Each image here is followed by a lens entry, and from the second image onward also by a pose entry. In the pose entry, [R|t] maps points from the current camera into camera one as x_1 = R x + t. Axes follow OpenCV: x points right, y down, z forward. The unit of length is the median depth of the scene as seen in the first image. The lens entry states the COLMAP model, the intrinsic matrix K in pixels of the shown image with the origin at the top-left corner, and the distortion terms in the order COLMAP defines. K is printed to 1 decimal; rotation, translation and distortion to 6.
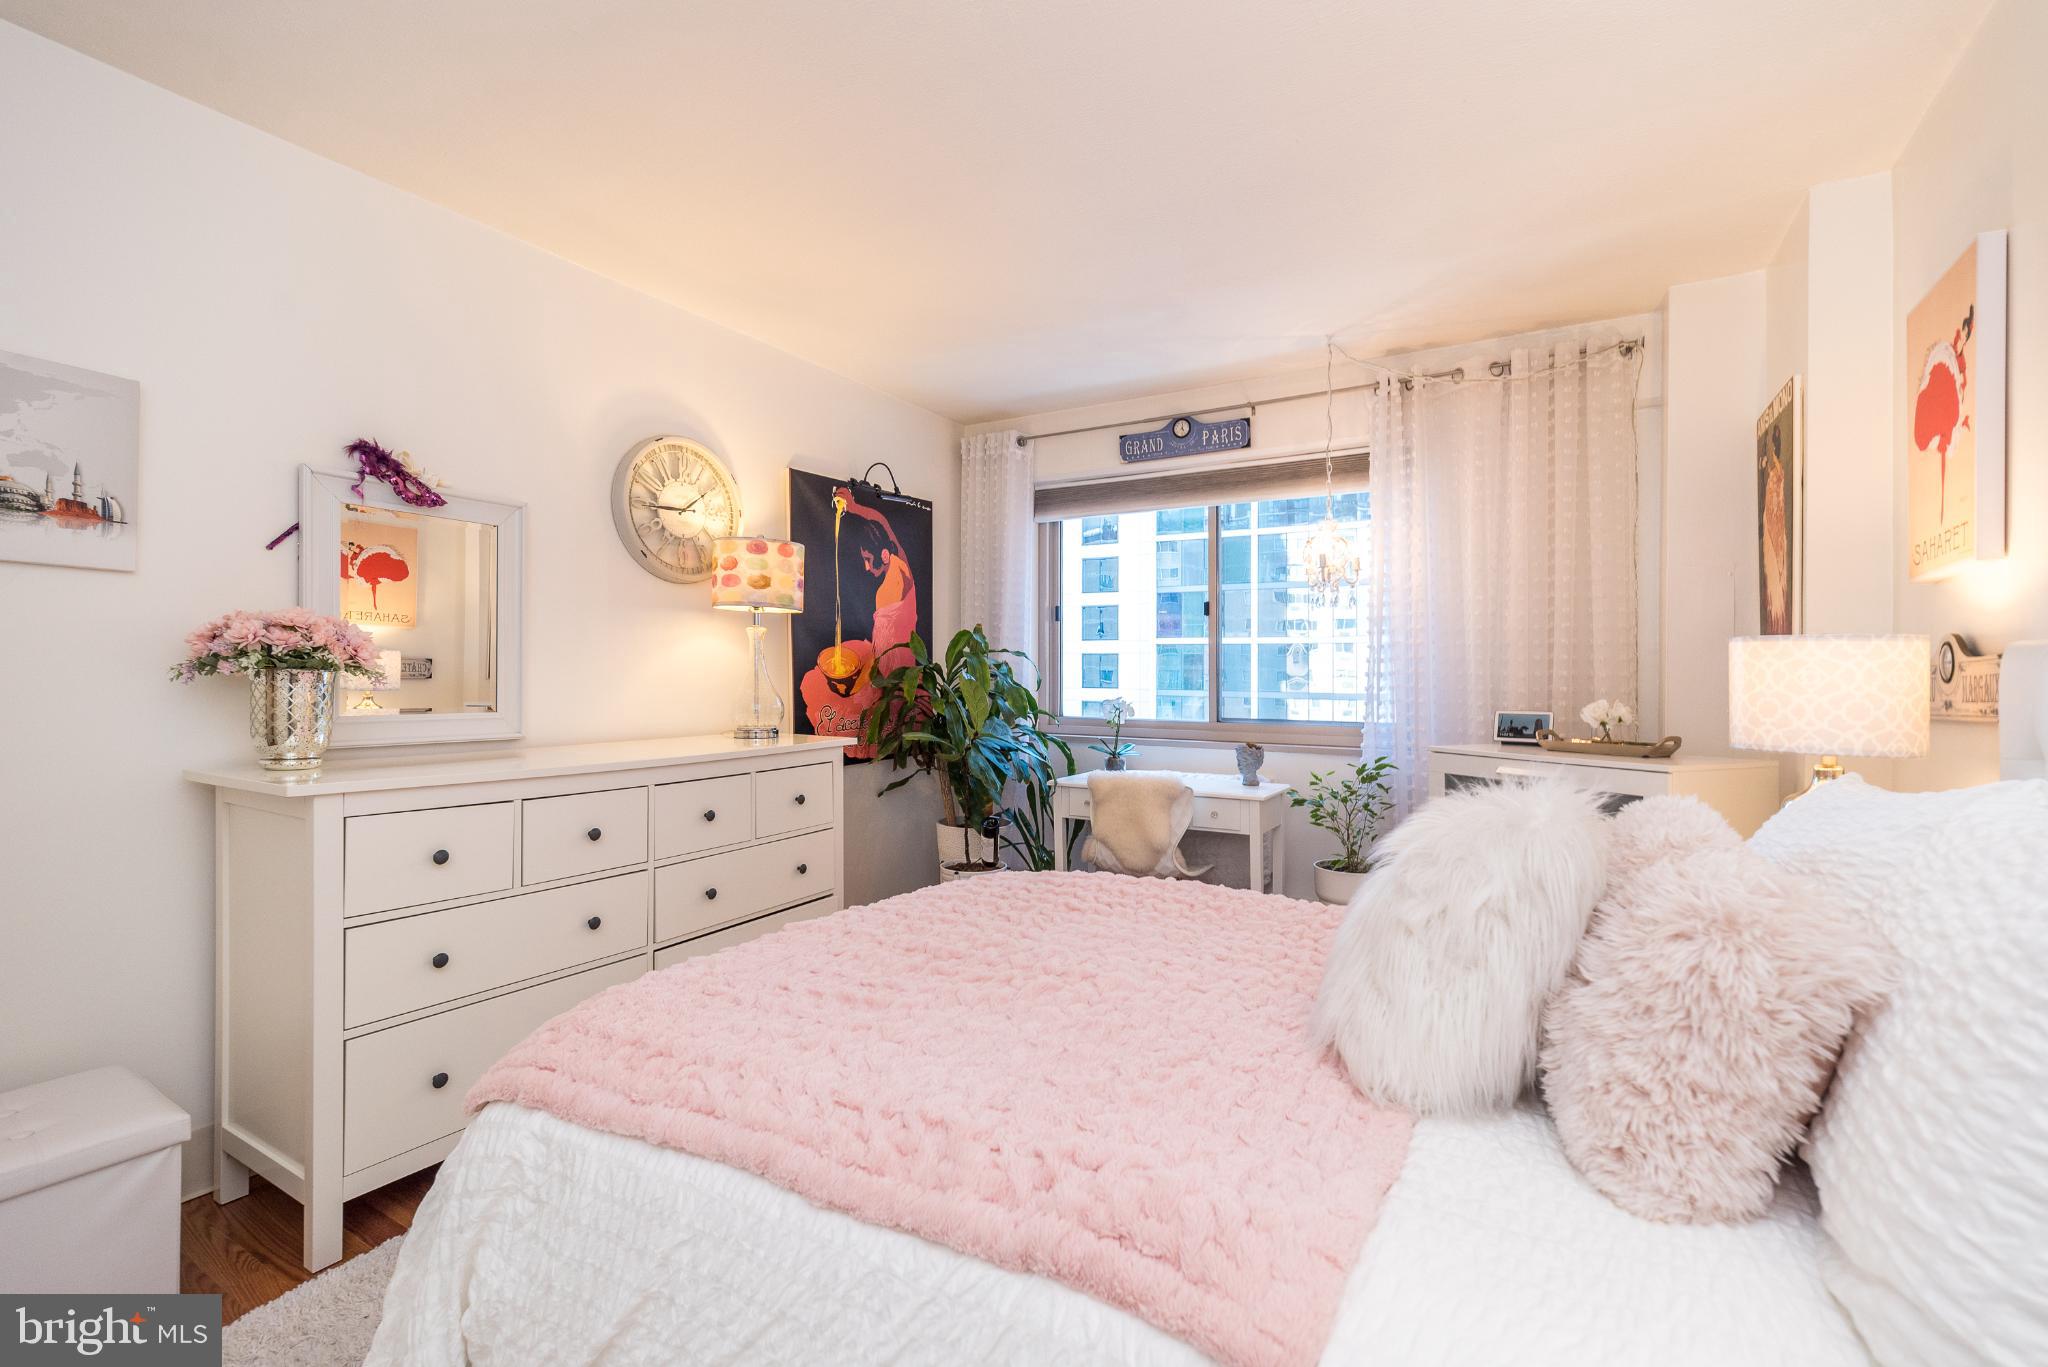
lens RADIAL K [[894.4, 0, 1026.4], [0, 894.4, 680.5], [0, 0, 1]] dist [0.008693, -0.000240]
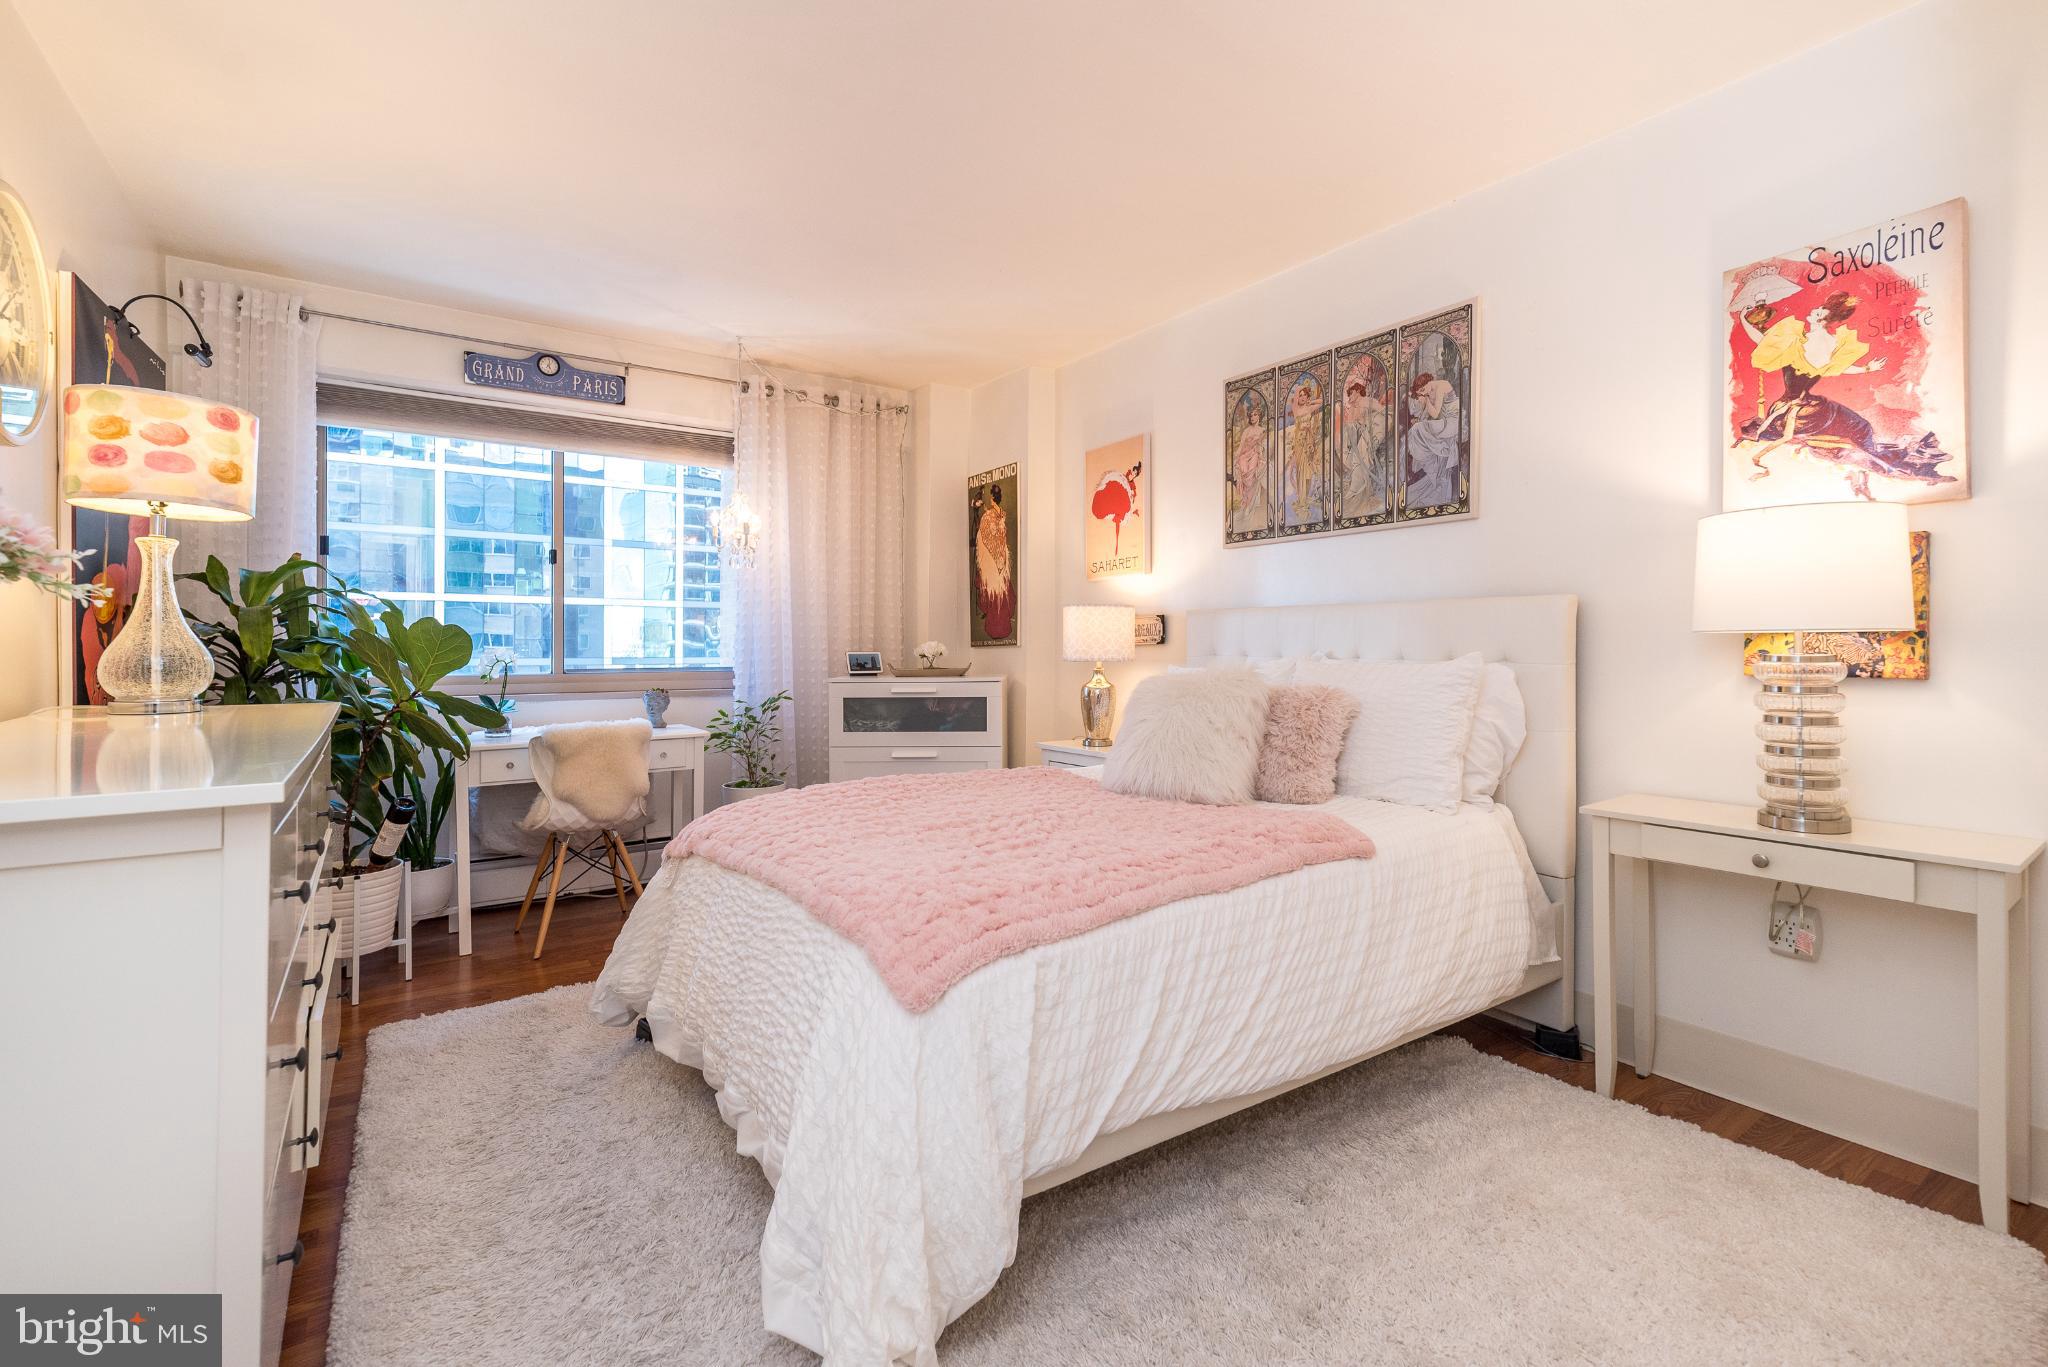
lens RADIAL K [[914.9, 0, 1025.6], [0, 914.9, 641.2], [0, 0, 1]] dist [-0.000042, -0.000205]
pose [[0.405763, -0.004206, 0.913968, -0.570252], [0.006929, 0.999975, 0.001526, 0.014632], [-0.913952, 0.005713, 0.405782, 0.160745]]
